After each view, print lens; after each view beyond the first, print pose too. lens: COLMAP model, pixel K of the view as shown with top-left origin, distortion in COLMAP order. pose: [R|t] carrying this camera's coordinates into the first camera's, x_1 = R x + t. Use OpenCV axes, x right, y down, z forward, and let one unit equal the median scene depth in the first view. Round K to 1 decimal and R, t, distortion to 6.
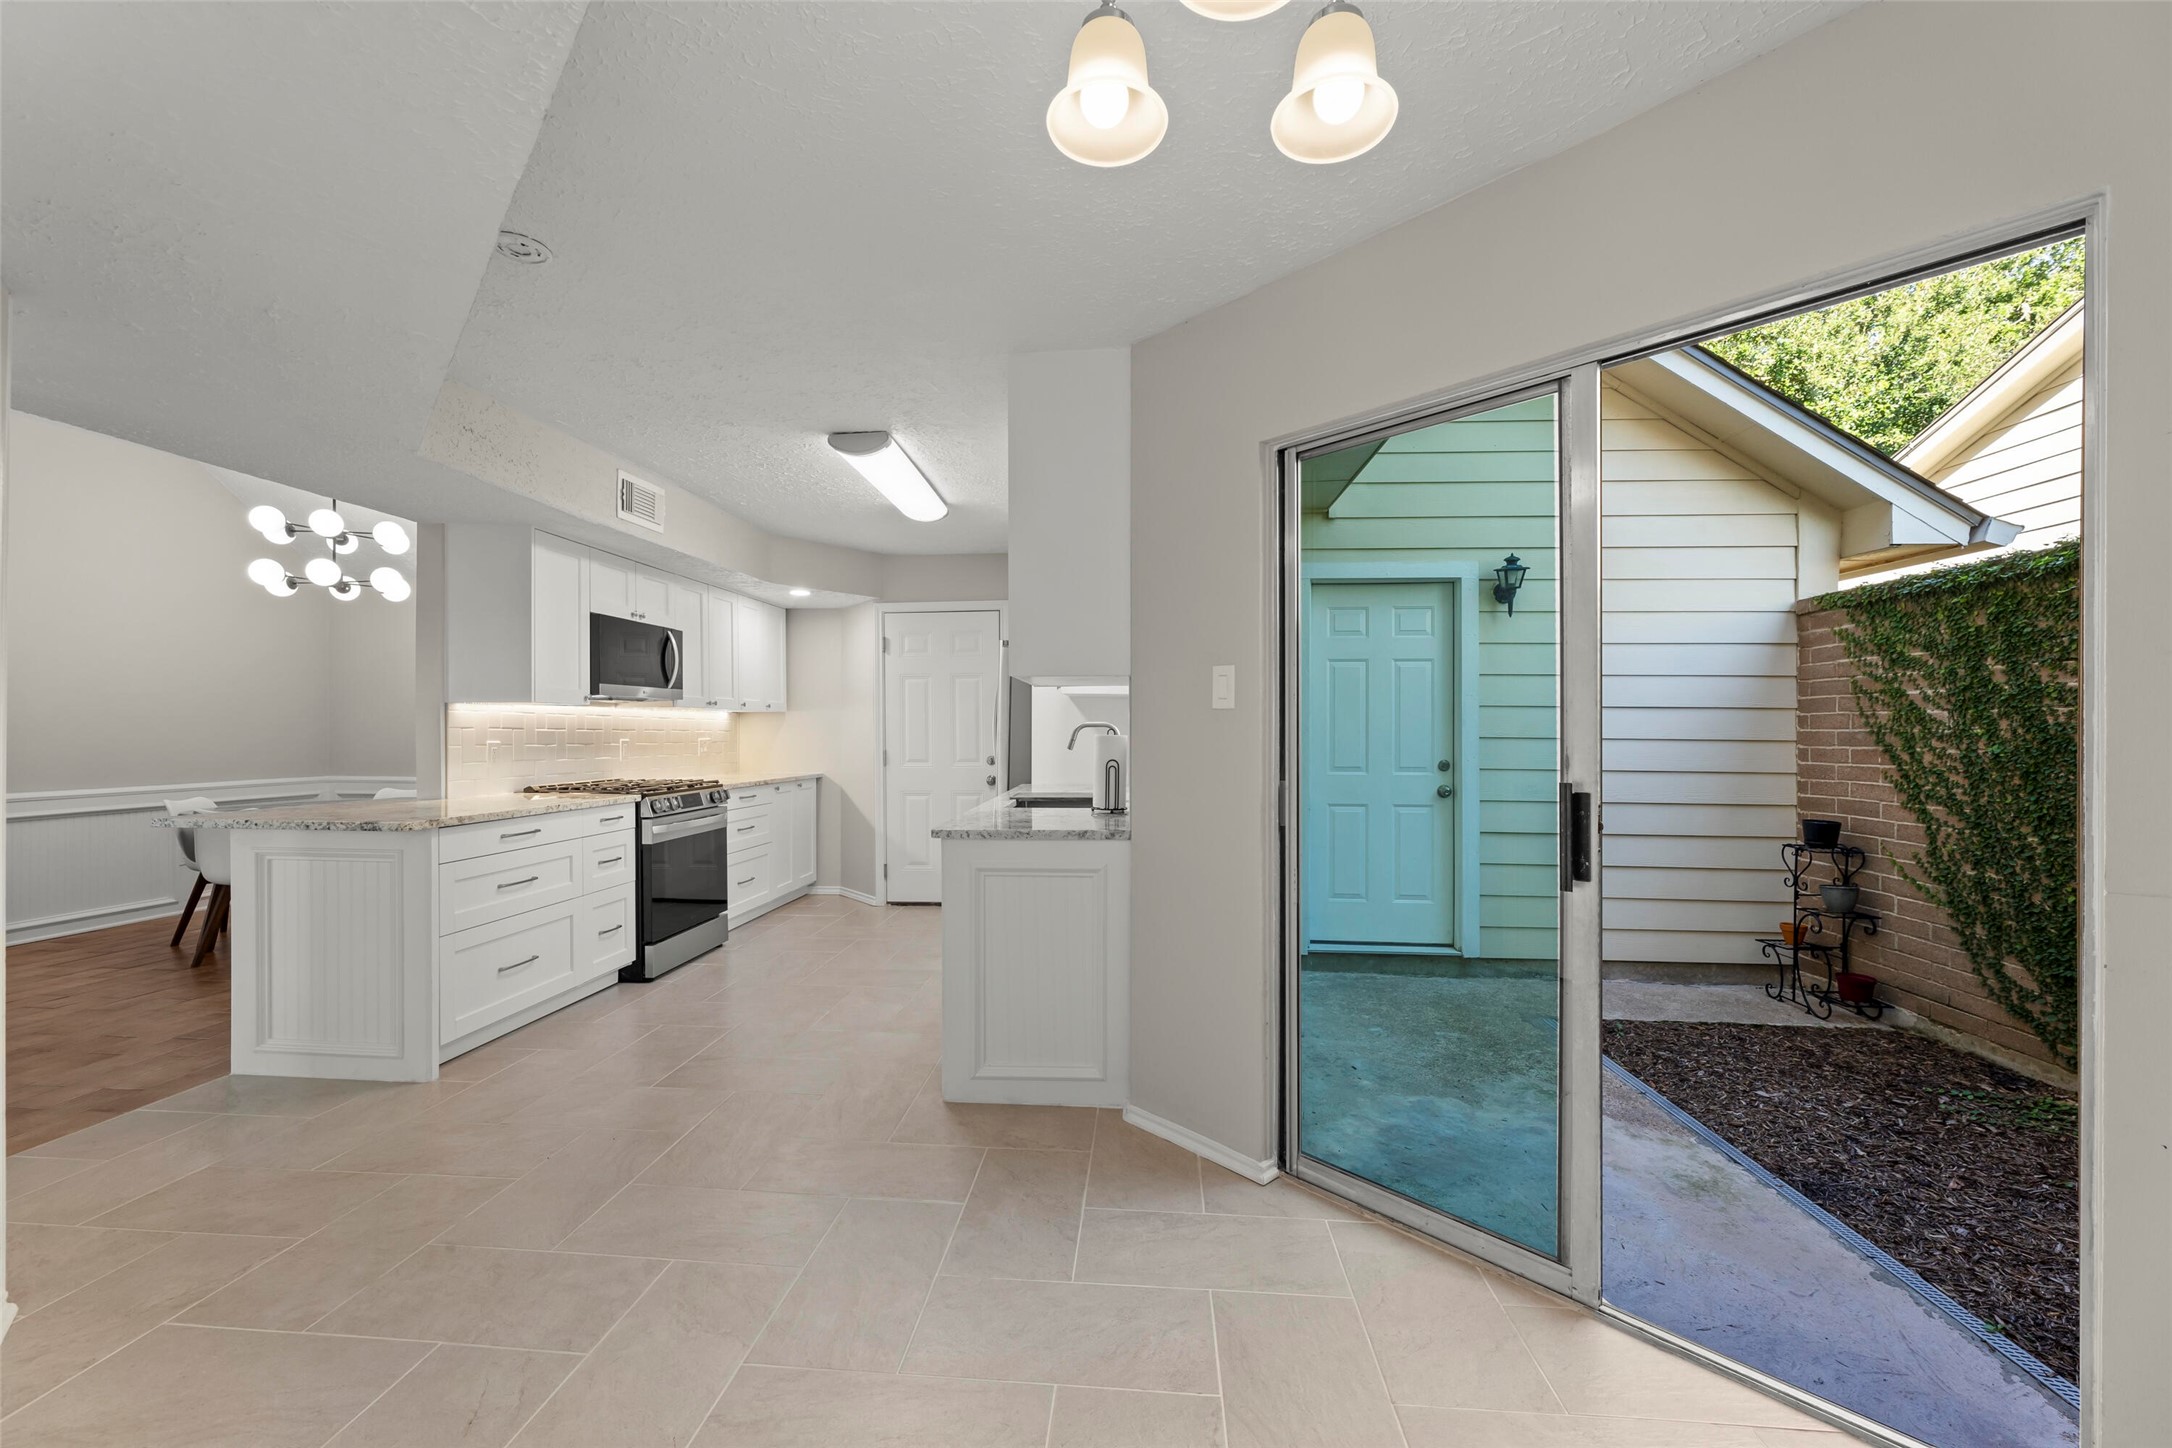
lens RADIAL K [[873.5, 0, 1076.0], [0, 873.5, 737.9], [0, 0, 1]] dist [0.000841, 0.000426]
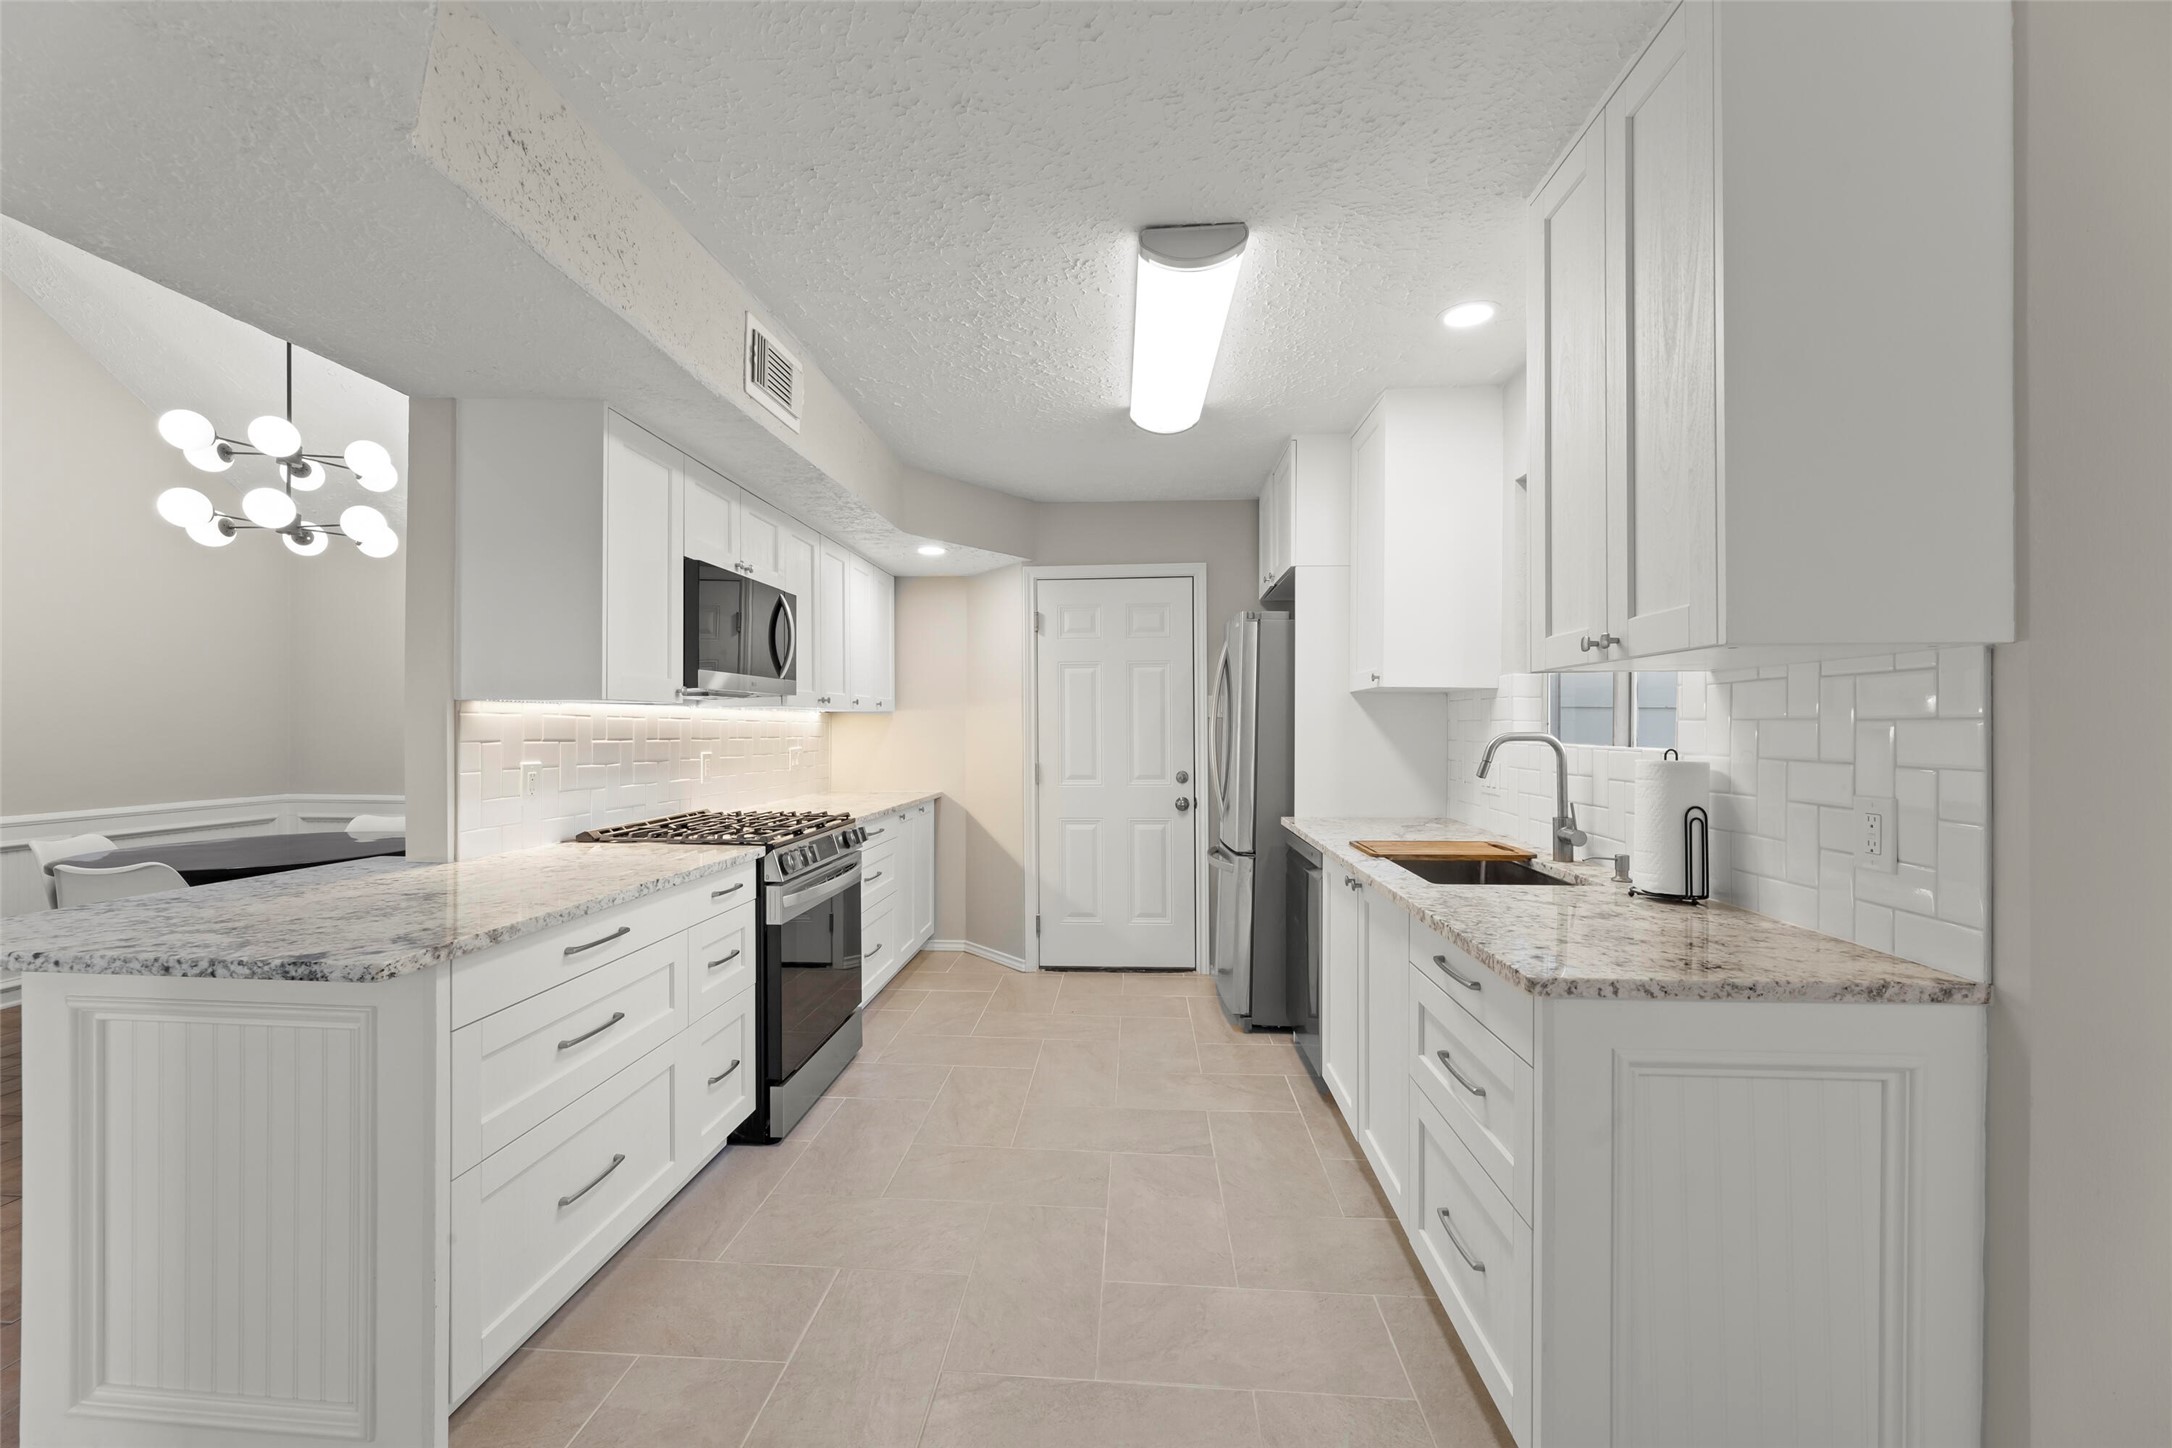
lens RADIAL K [[869.6, 0, 1078.7], [0, 869.6, 727.1], [0, 0, 1]] dist [-0.000059, 0.000238]
pose [[0.999919, 0.000681, 0.012712, -0.279616], [-0.000583, 0.999970, -0.007728, -0.015985], [-0.012717, 0.007720, 0.999889, 0.369995]]
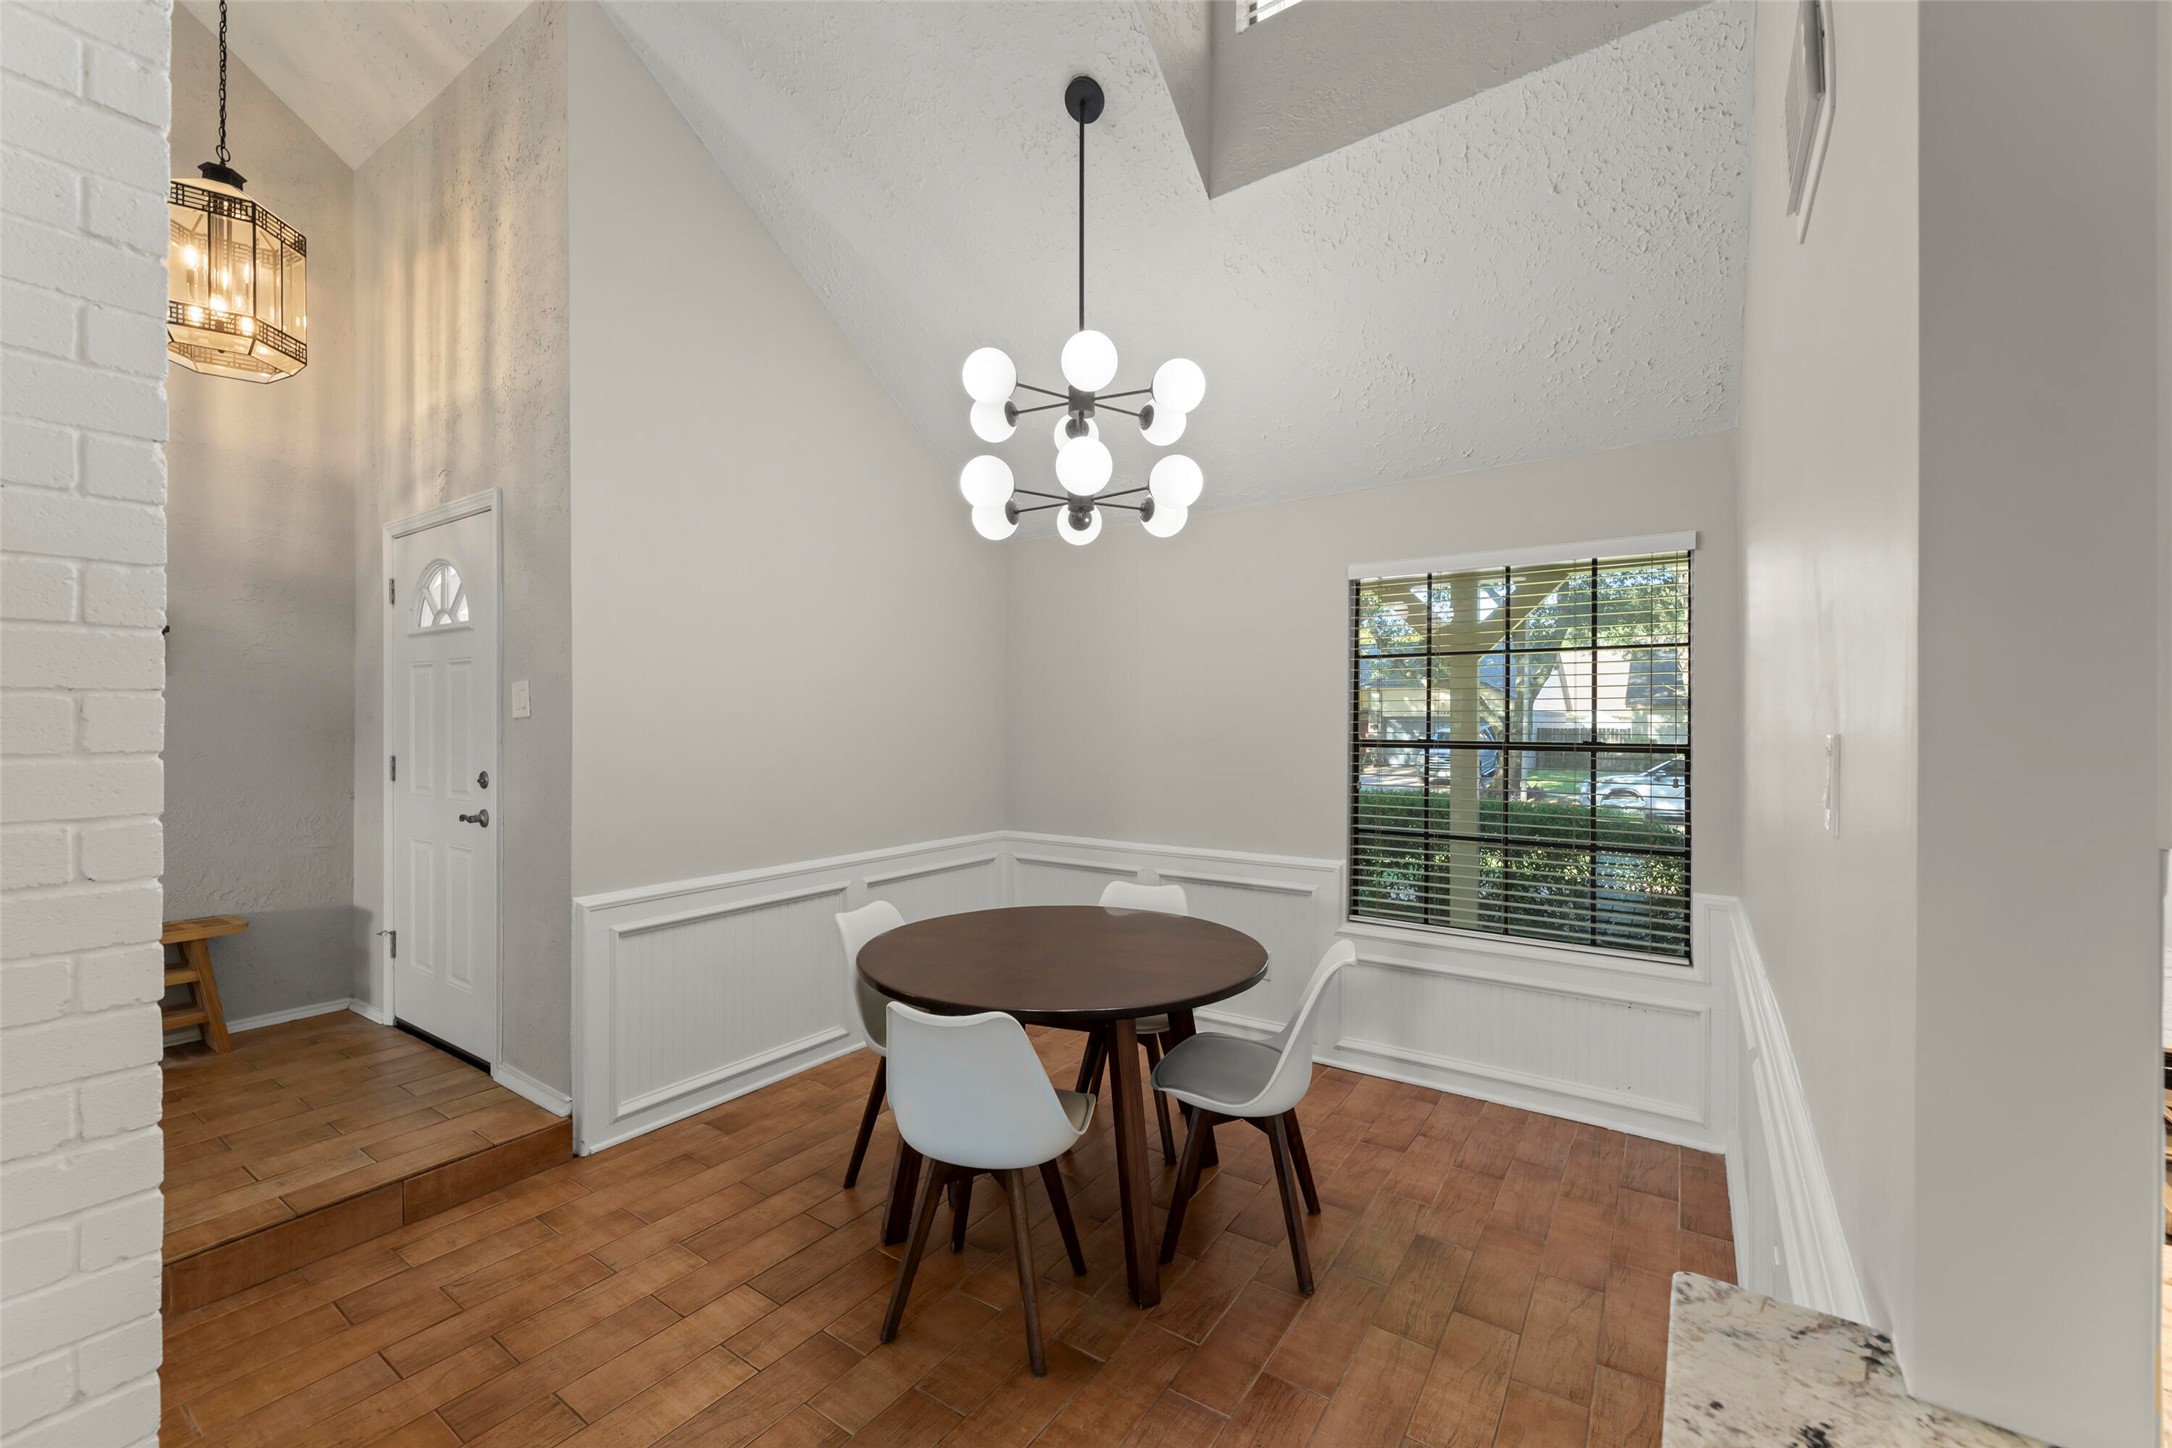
lens RADIAL K [[869.6, 0, 1078.7], [0, 869.6, 727.1], [0, 0, 1]] dist [-0.000059, 0.000238]
pose [[0.864533, -0.000895, -0.502576, -0.741310], [-0.002792, 0.999974, -0.006583, -0.055320], [0.502569, 0.007095, 0.864508, 0.701622]]
